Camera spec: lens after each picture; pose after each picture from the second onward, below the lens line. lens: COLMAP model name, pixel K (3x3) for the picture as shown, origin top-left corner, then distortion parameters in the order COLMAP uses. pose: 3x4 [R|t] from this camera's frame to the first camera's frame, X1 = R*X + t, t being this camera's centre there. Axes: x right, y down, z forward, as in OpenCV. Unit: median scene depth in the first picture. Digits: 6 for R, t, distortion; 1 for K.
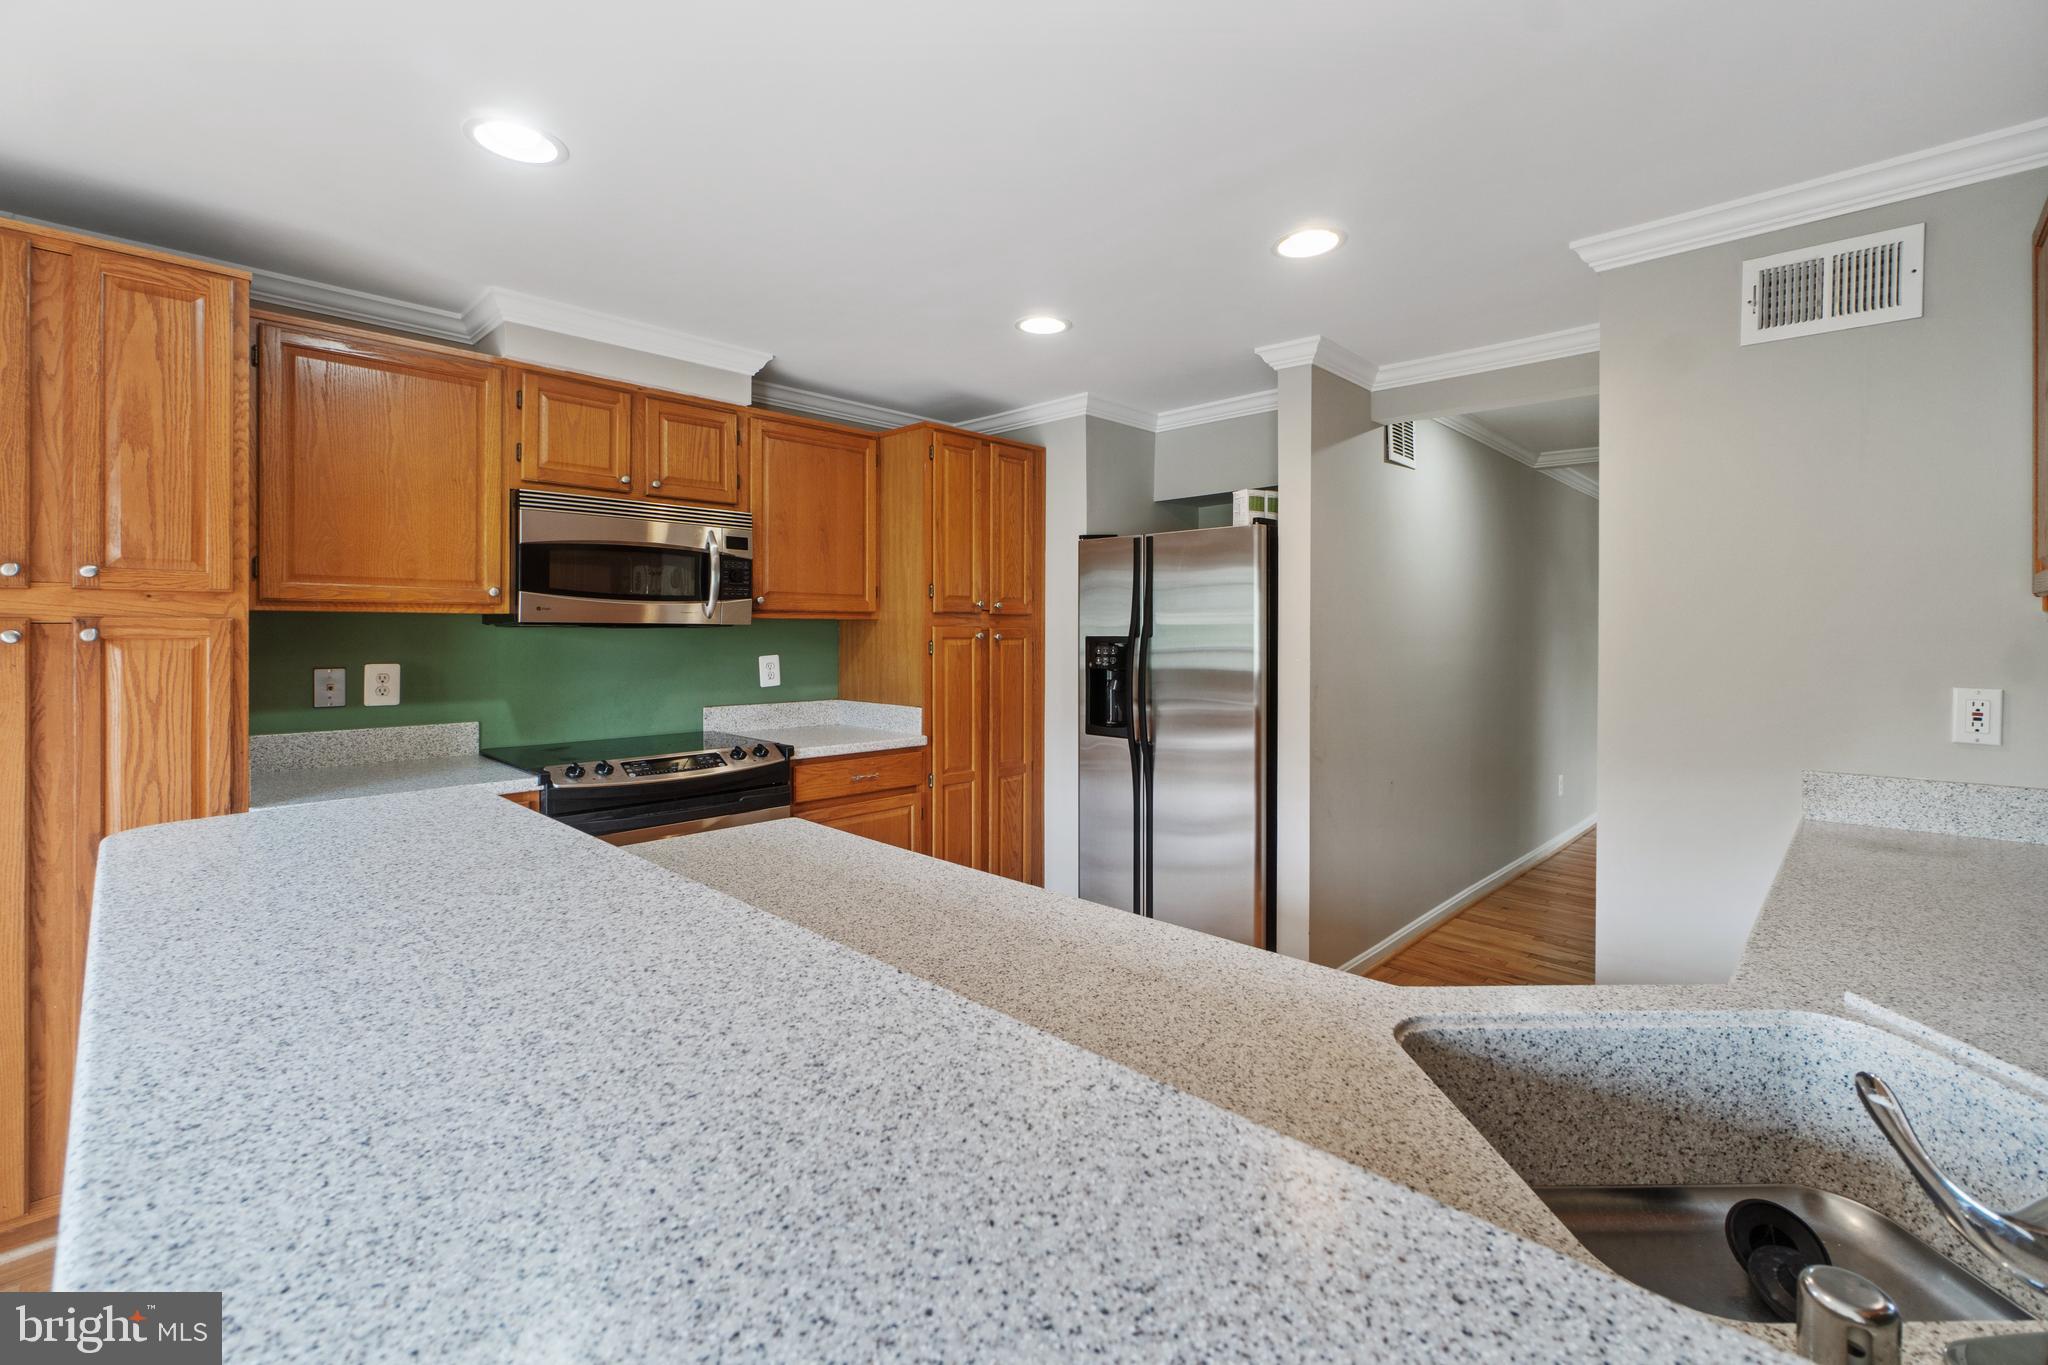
lens RADIAL K [[901.5, 0, 1033.1], [0, 901.5, 645.4], [0, 0, 1]] dist [-0.000156, -0.000145]
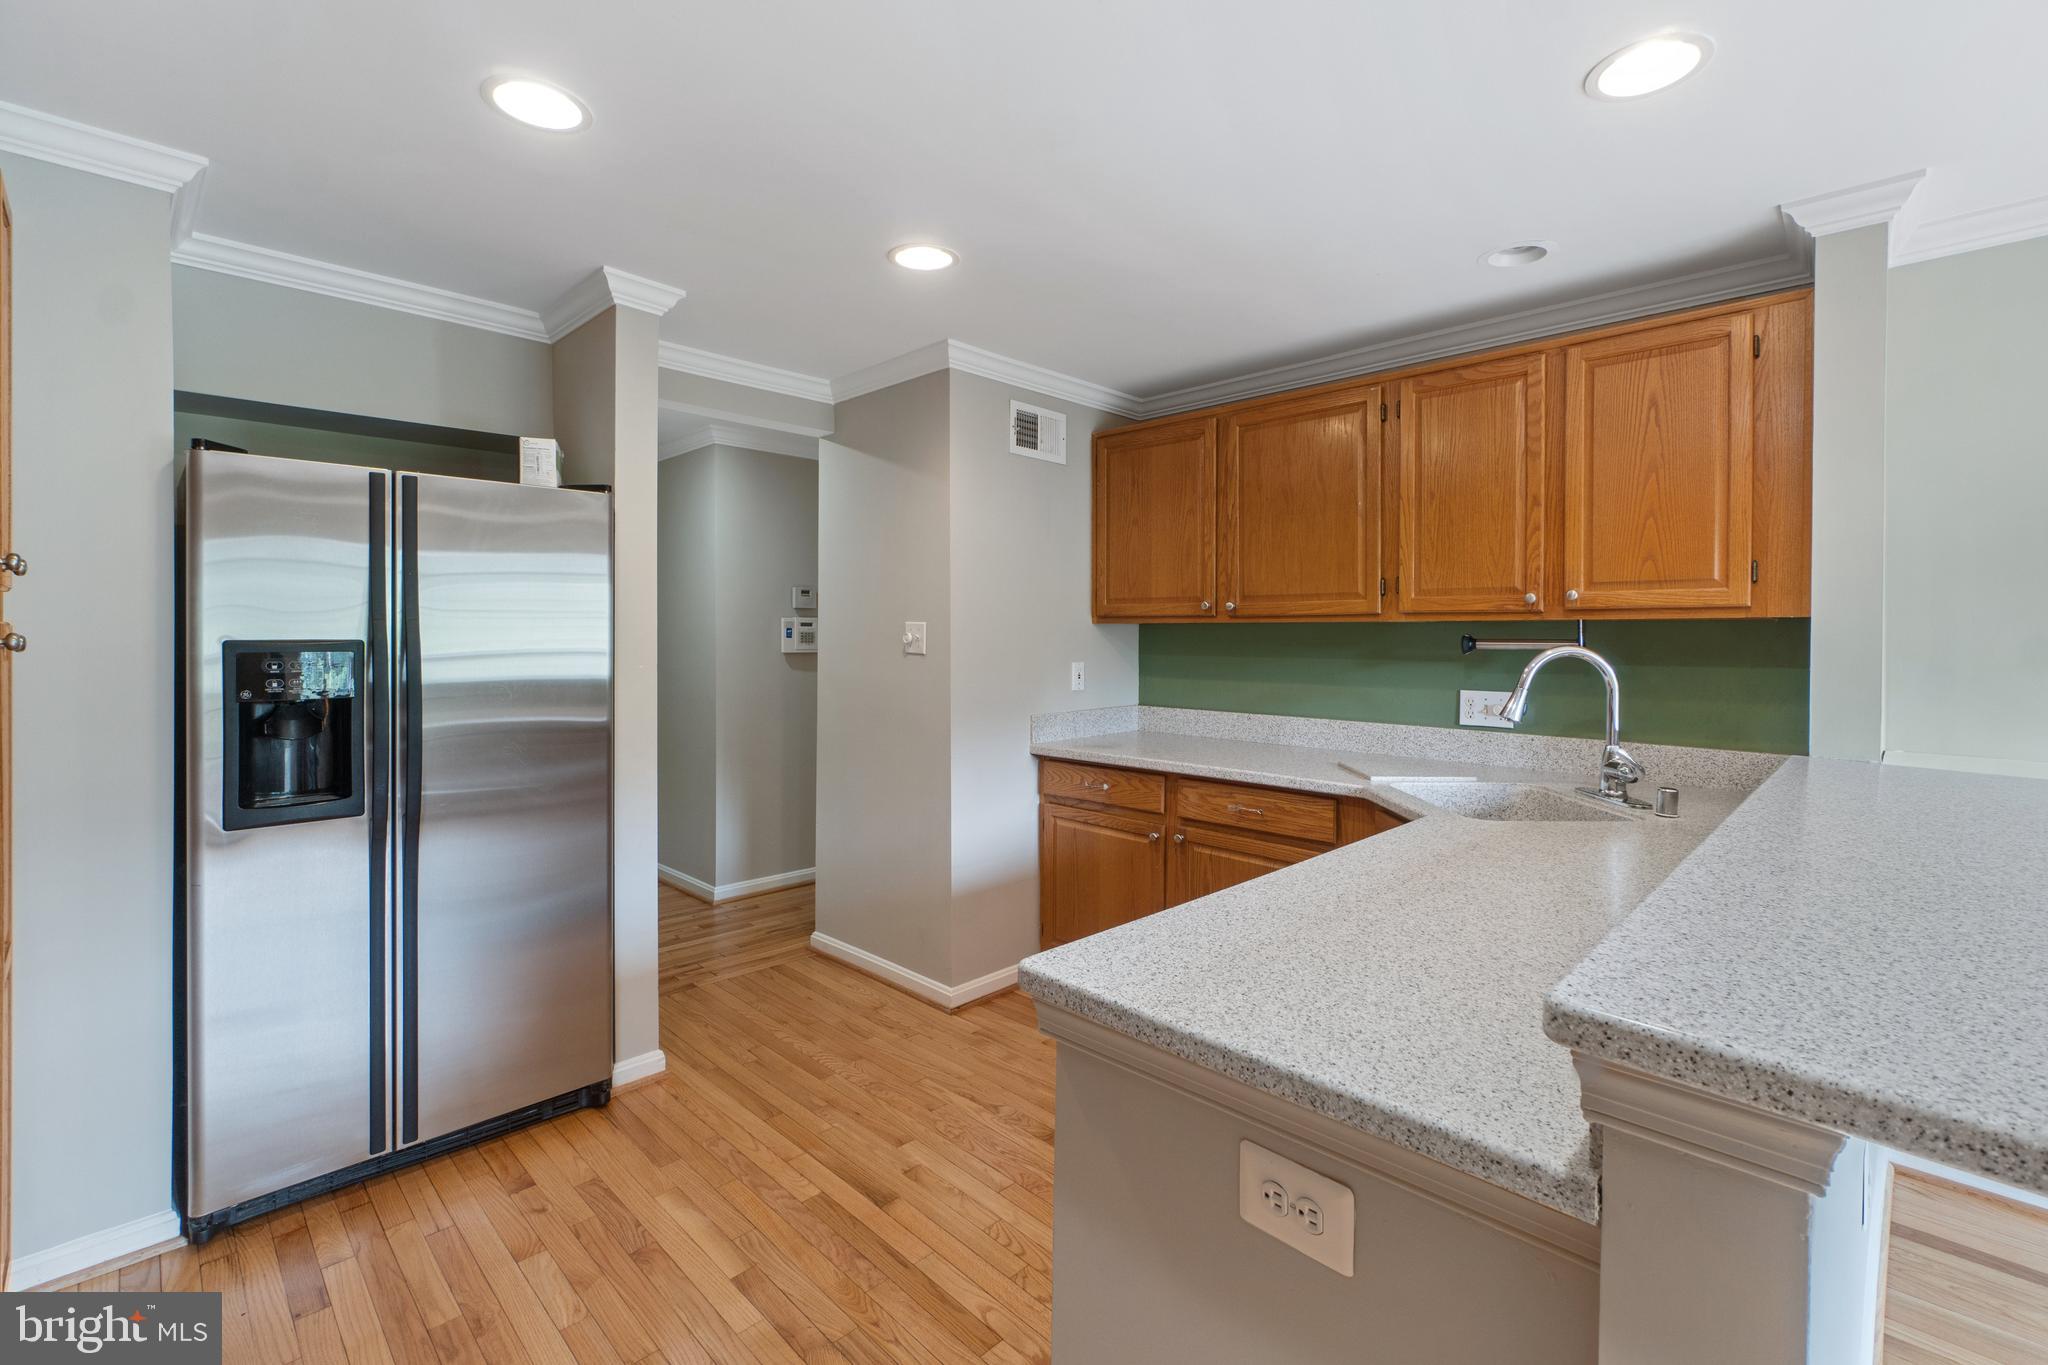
lens RADIAL K [[901.5, 0, 1033.1], [0, 901.5, 645.4], [0, 0, 1]] dist [-0.000156, -0.000145]
pose [[0.012107, -0.012499, 0.999849, -0.807830], [0.007564, 0.999894, 0.012407, -0.012445], [-0.999898, 0.007412, 0.012200, 0.949322]]
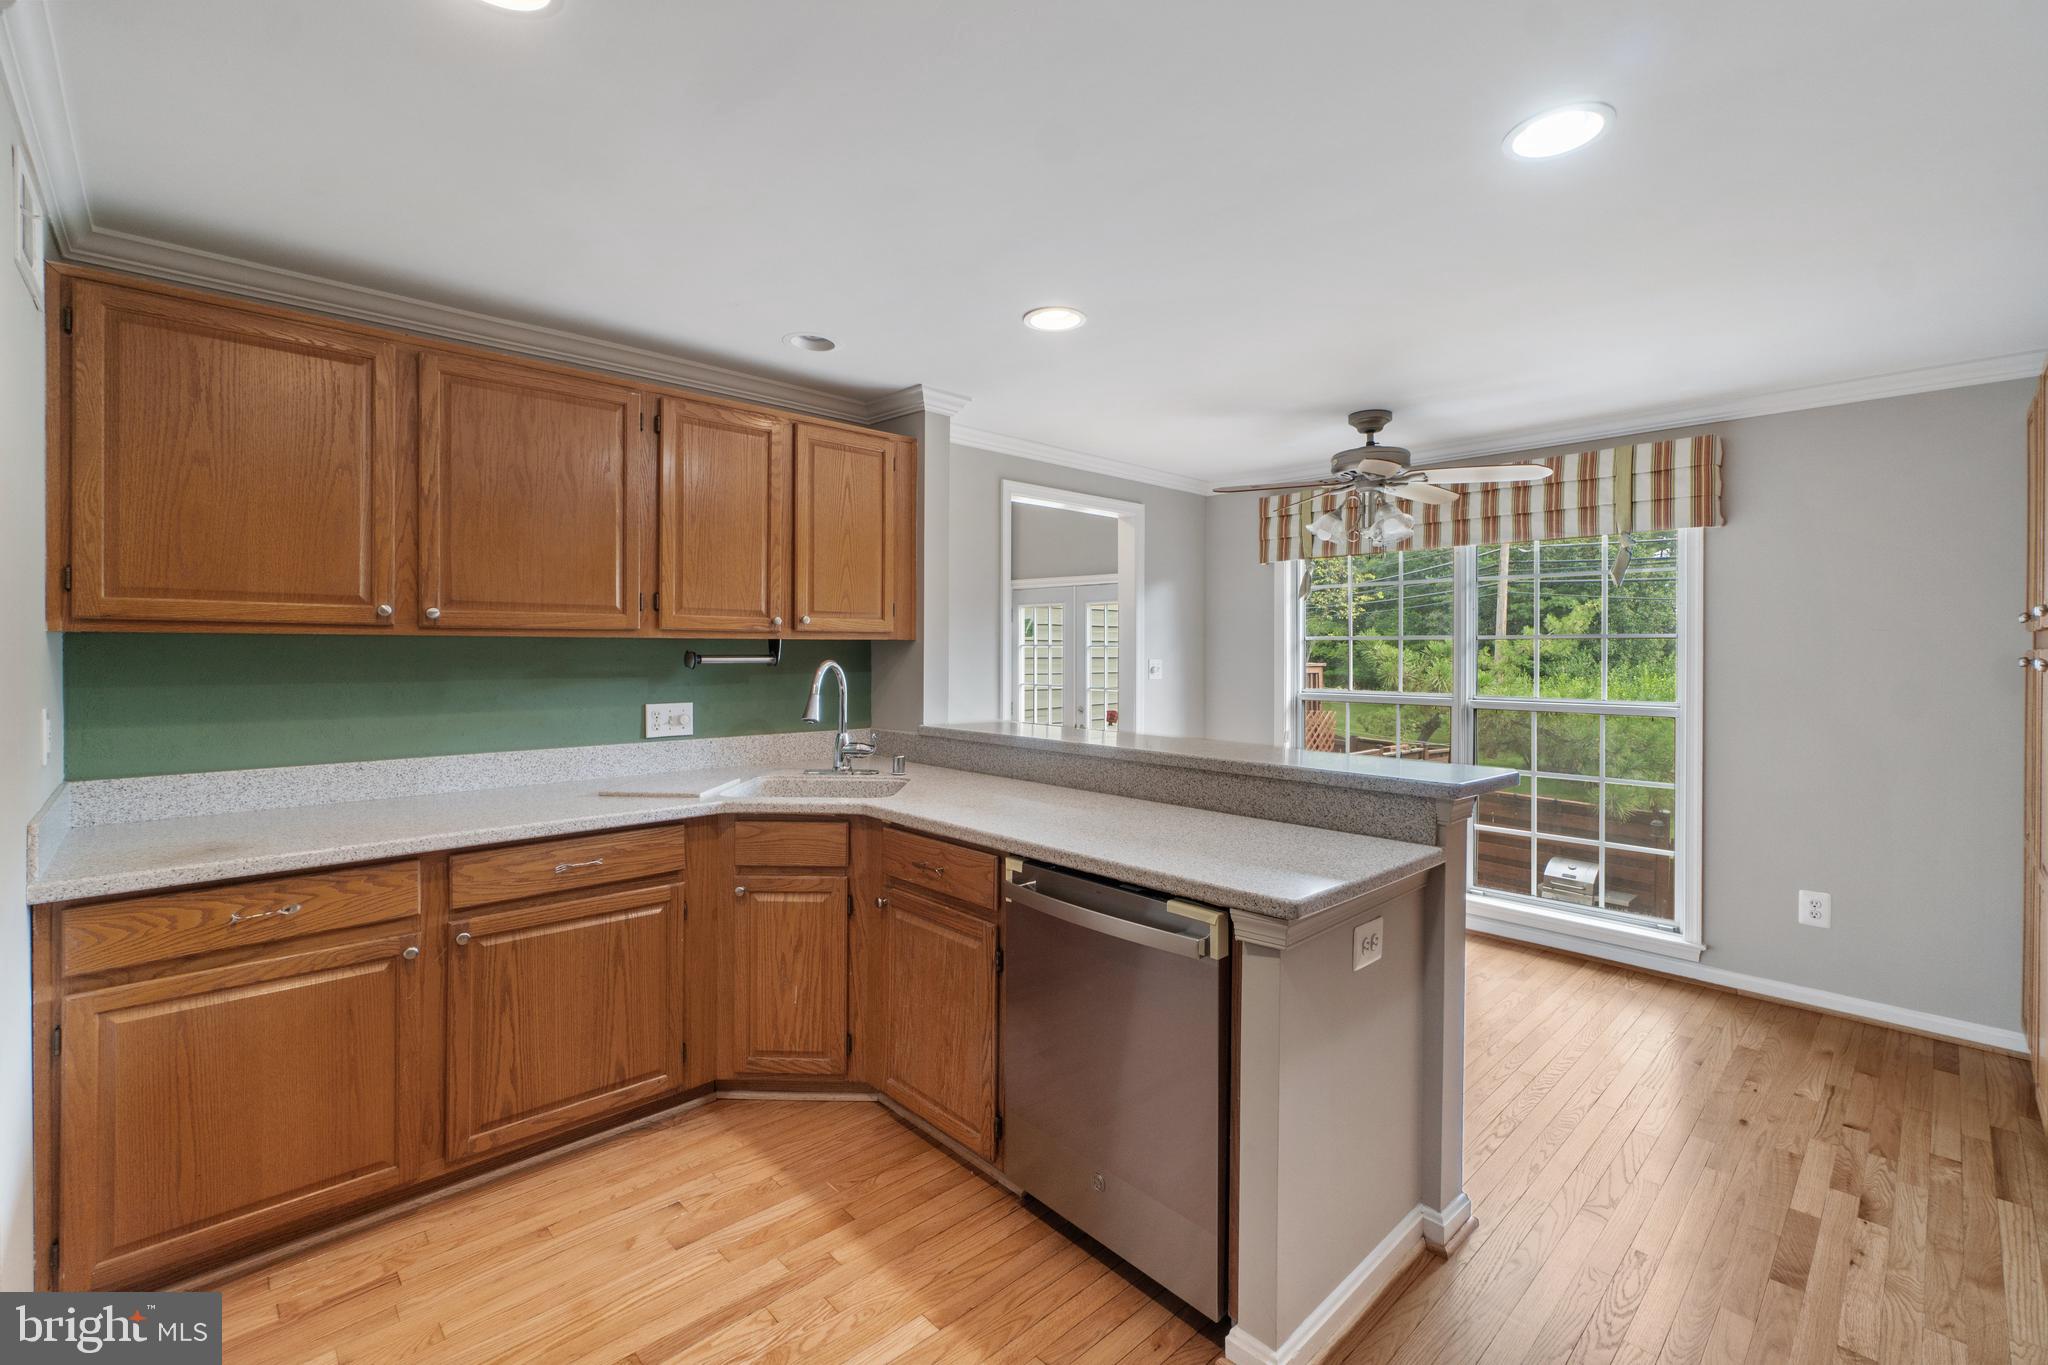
lens RADIAL K [[875.0, 0, 1028.9], [0, 875.0, 653.7], [0, 0, 1]] dist [0.001204, 0.000248]
pose [[-0.999111, -0.002344, 0.042093, -0.061169], [-0.001732, 0.999893, 0.014557, -0.023748], [-0.042123, 0.014471, -0.999008, 1.690251]]
